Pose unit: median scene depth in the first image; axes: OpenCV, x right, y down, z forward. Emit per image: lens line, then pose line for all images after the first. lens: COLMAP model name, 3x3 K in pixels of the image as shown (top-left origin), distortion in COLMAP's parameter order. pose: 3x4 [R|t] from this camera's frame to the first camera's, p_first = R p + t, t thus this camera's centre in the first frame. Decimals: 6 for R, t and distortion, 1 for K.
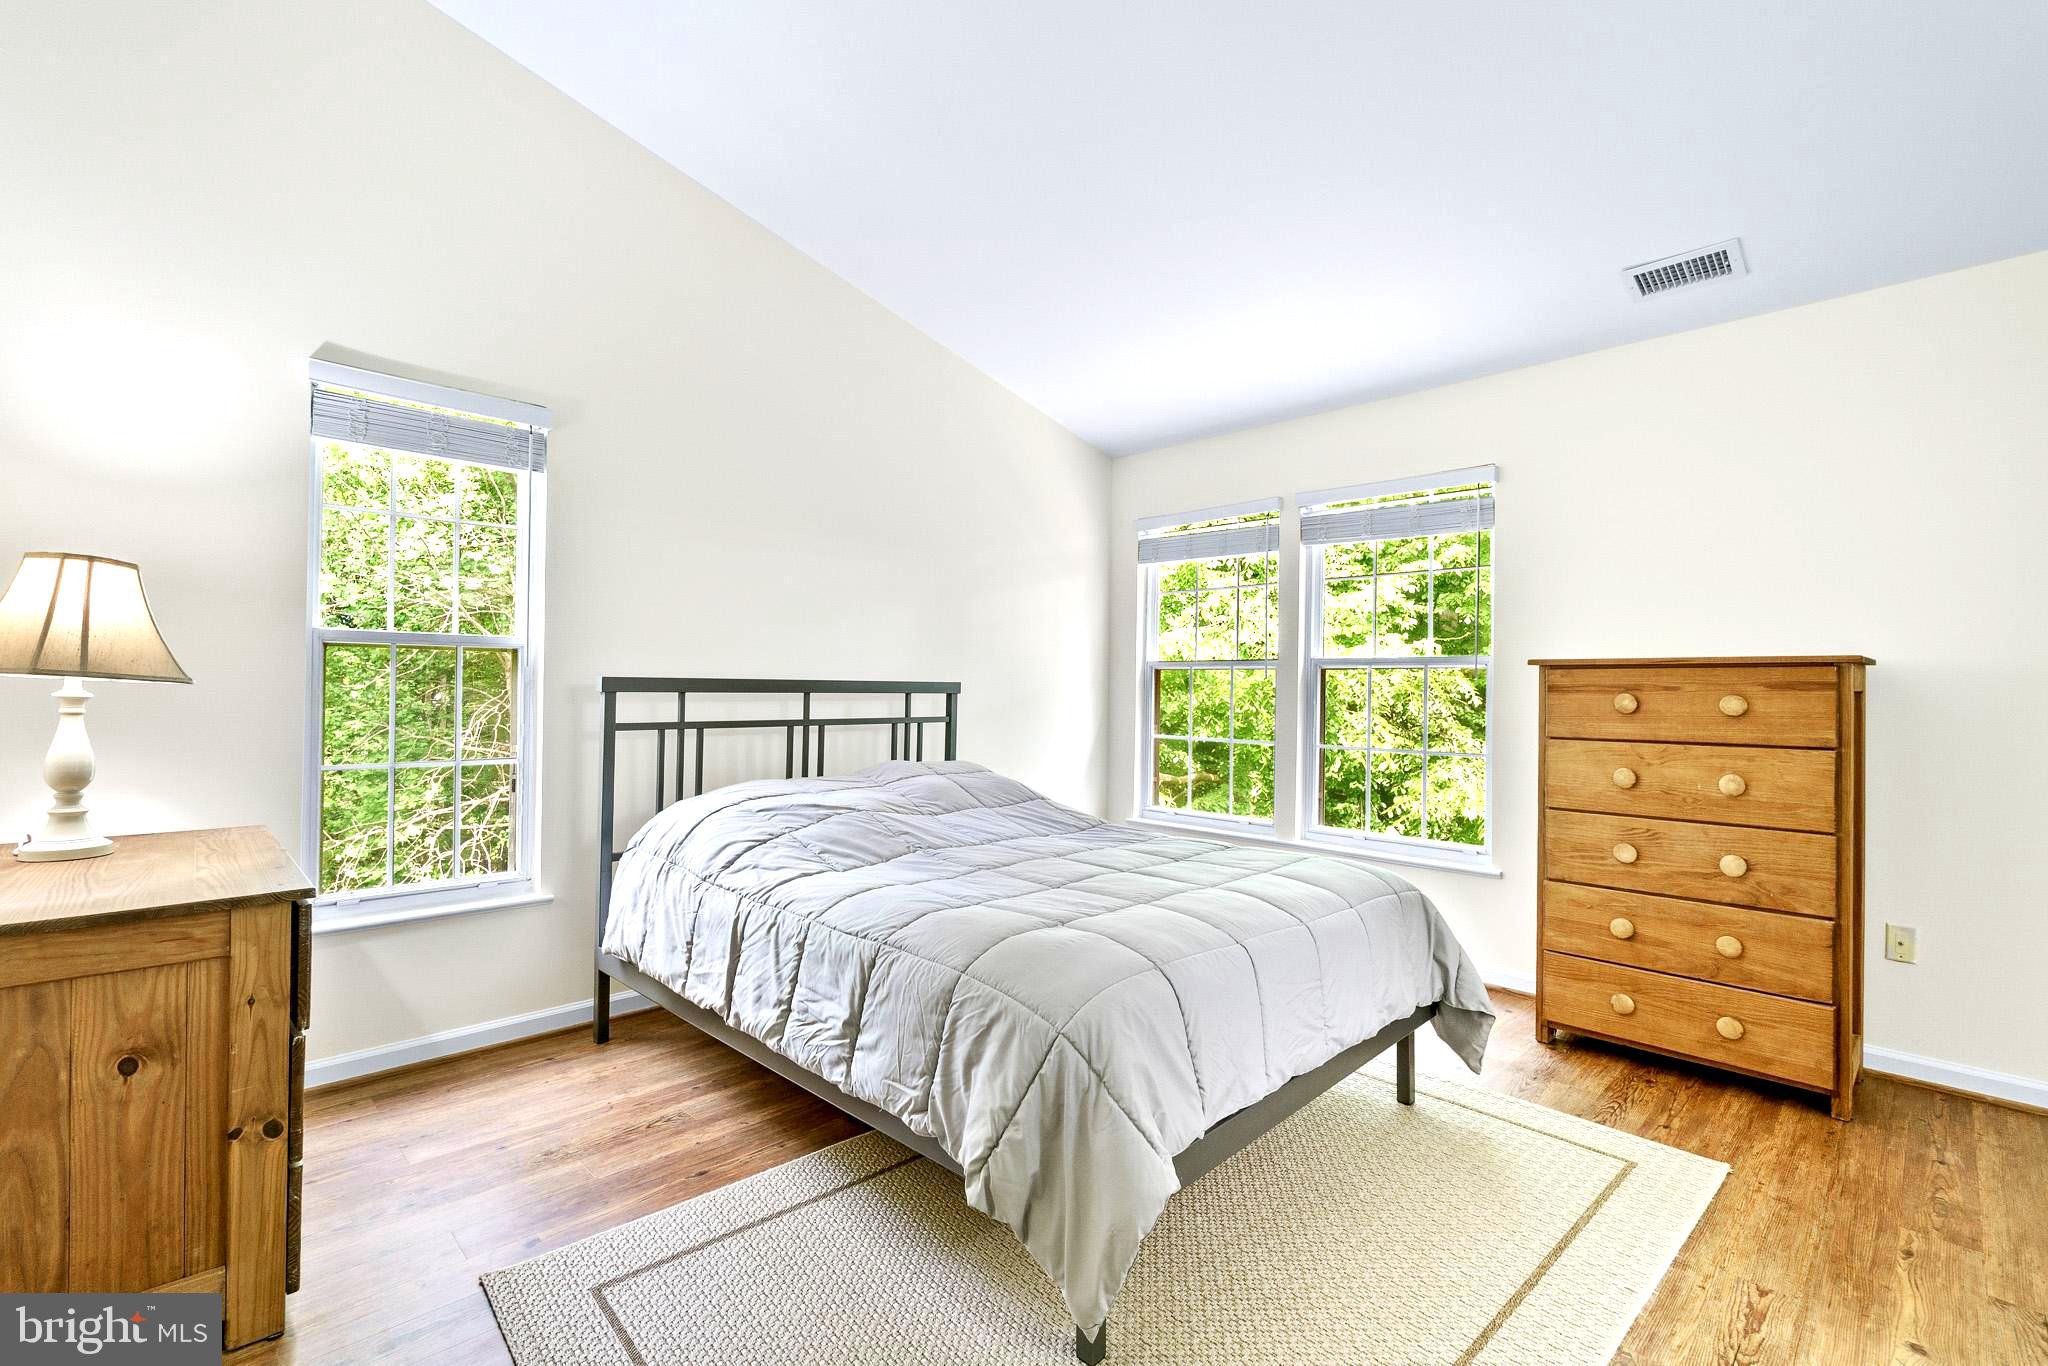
lens RADIAL K [[900.1, 0, 1009.1], [0, 900.1, 669.5], [0, 0, 1]] dist [0.000068, -0.002143]
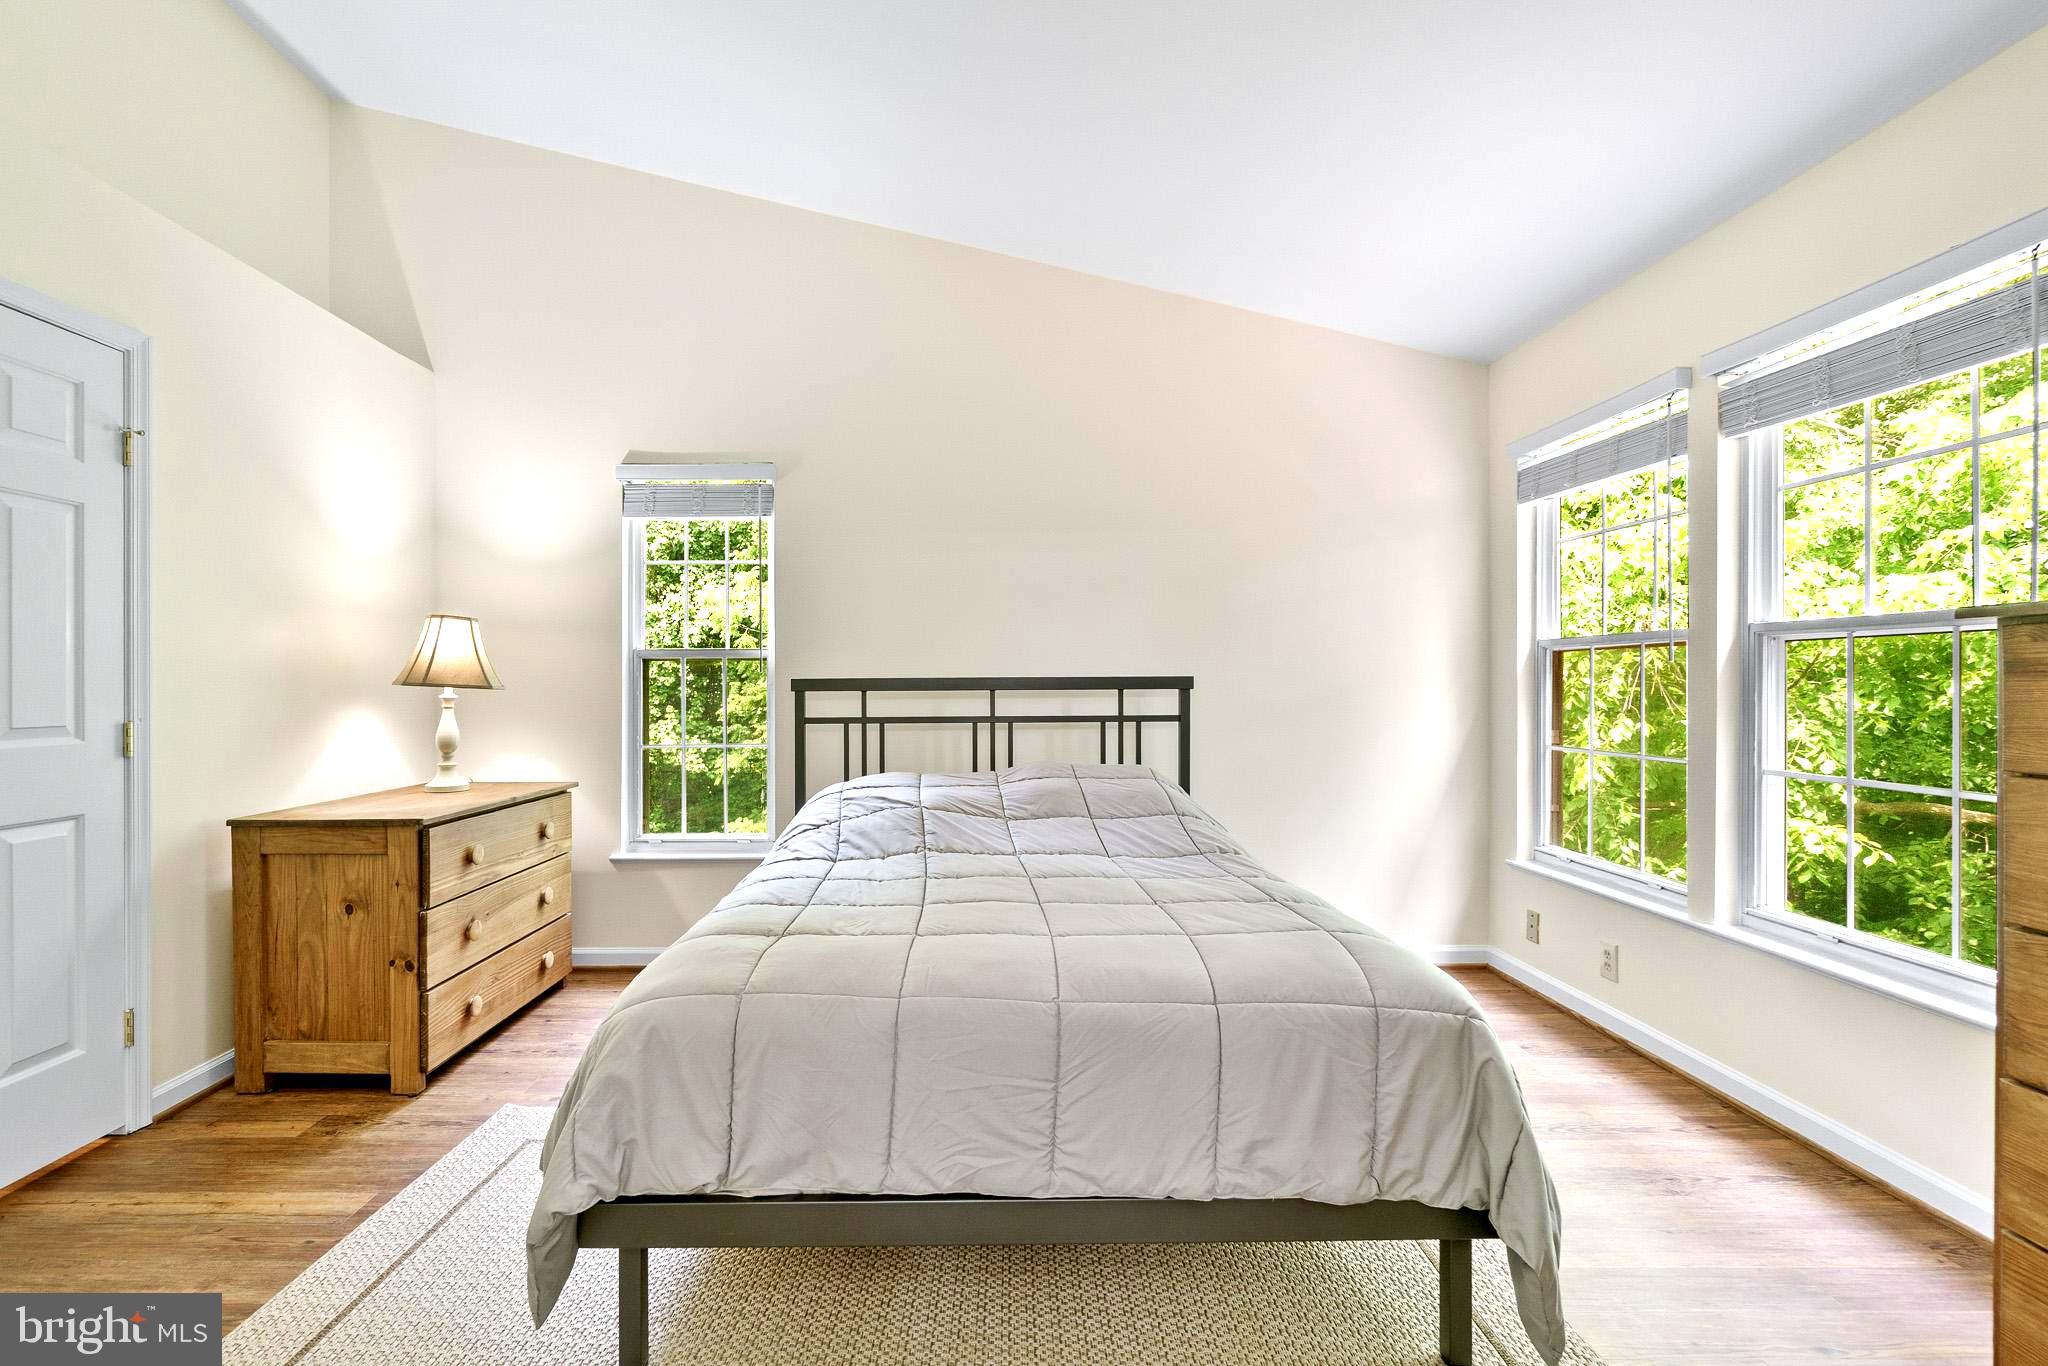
lens RADIAL K [[900.1, 0, 973.6], [0, 900.1, 676.9], [0, 0, 1]] dist [0.000068, -0.002143]
pose [[0.709949, -0.019450, -0.703985, 0.546530], [0.028139, 0.999604, 0.000760, 0.010995], [0.703691, -0.020349, 0.710215, 0.302219]]
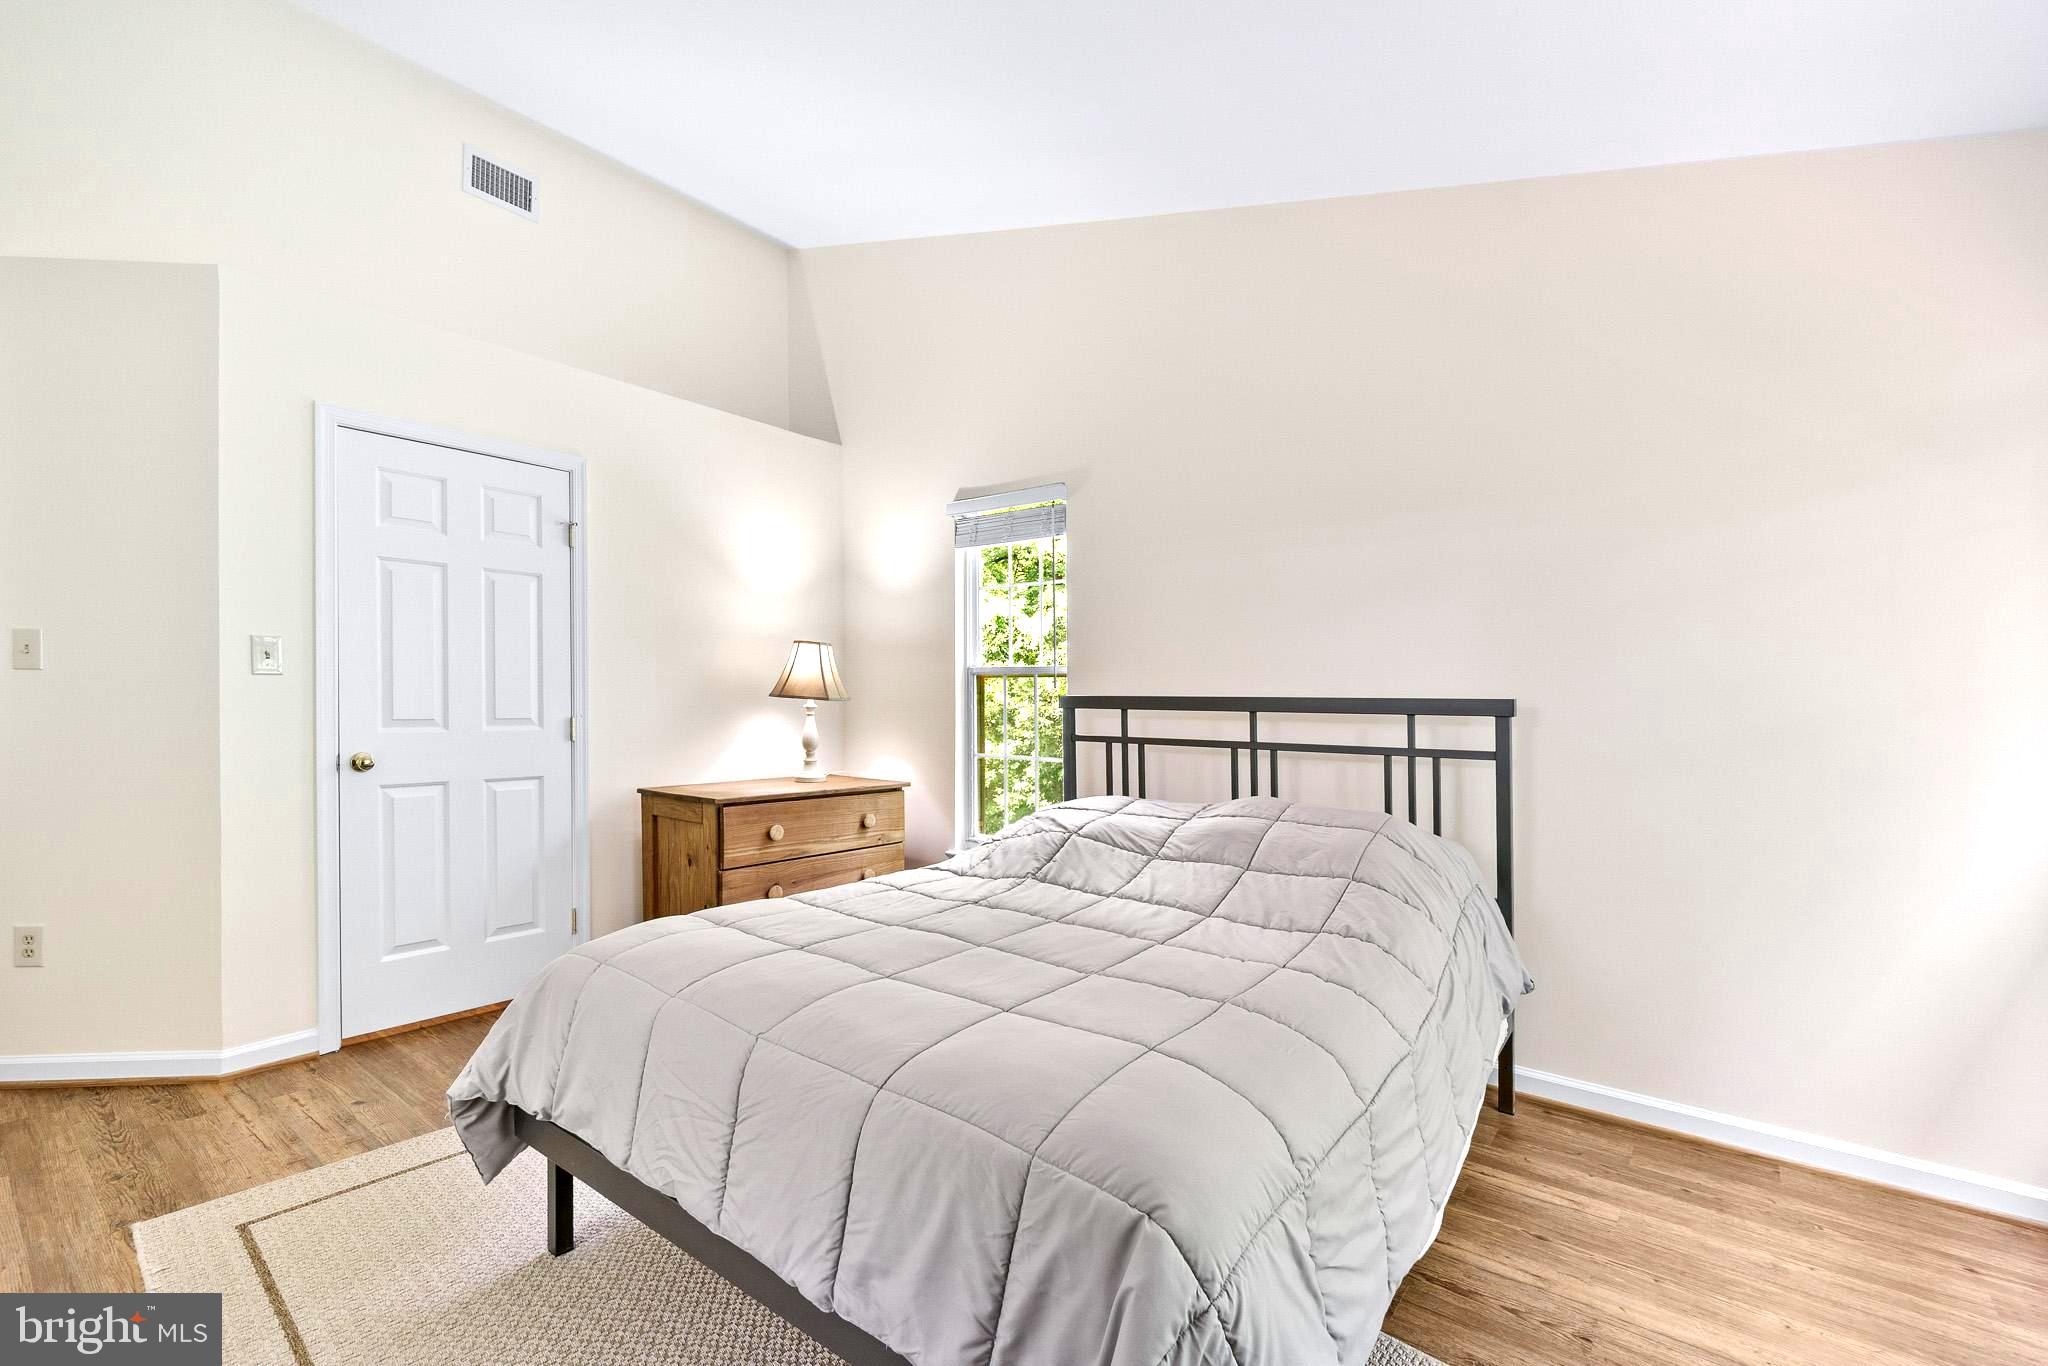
lens RADIAL K [[900.1, 0, 1025.7], [0, 900.1, 692.6], [0, 0, 1]] dist [0.000068, -0.002143]
pose [[0.127690, -0.015900, -0.991687, 0.713093], [0.009834, 0.999843, -0.014764, 0.020792], [0.991765, -0.007867, 0.127826, 0.765584]]
